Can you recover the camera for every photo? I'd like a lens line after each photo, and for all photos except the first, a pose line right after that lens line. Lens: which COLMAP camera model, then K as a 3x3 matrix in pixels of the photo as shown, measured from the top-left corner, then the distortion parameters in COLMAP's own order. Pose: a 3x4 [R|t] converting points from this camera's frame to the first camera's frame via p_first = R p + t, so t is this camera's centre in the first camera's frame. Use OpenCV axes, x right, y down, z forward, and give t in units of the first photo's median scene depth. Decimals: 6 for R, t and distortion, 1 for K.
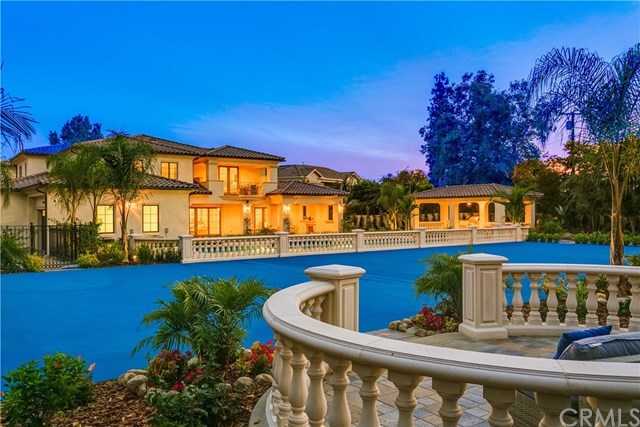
lens RADIAL K [[537.2, 0, 320.0], [0, 537.2, 213.5], [0, 0, 1]] dist [0.000531, -0.000174]
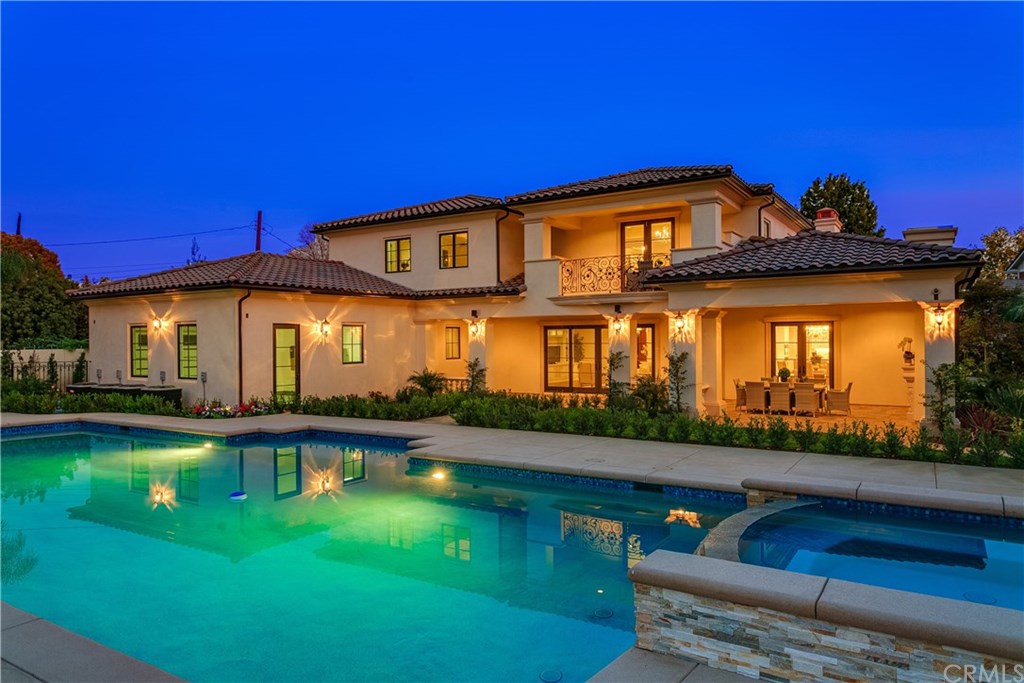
lens RADIAL K [[672.2, 0, 512.0], [0, 672.2, 341.5], [0, 0, 1]] dist [0.000099, 0.001101]
pose [[0.371345, 0.002677, -0.928491, 0.249461], [0.002800, 0.999988, 0.004003, -0.001021], [0.928491, -0.004086, 0.371333, 0.709854]]
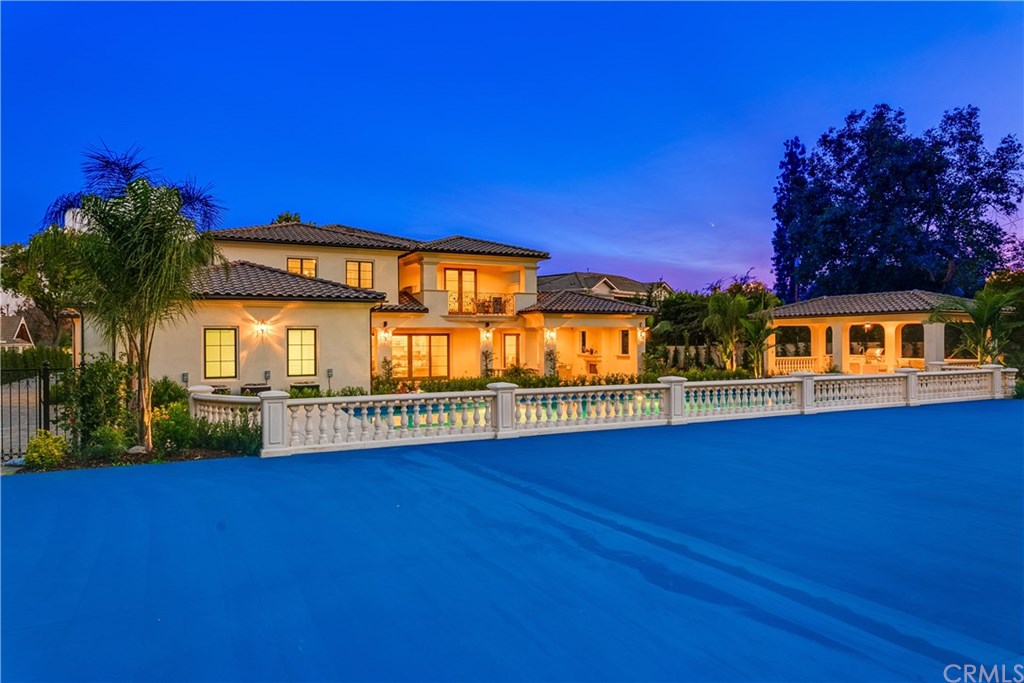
lens RADIAL K [[672.2, 0, 512.0], [0, 672.2, 341.5], [0, 0, 1]] dist [0.000099, 0.001101]
pose [[0.987296, -0.001505, -0.158882, 0.014851], [0.001008, 0.999994, -0.003205, 0.000211], [0.158886, 0.003004, 0.987292, 0.225024]]
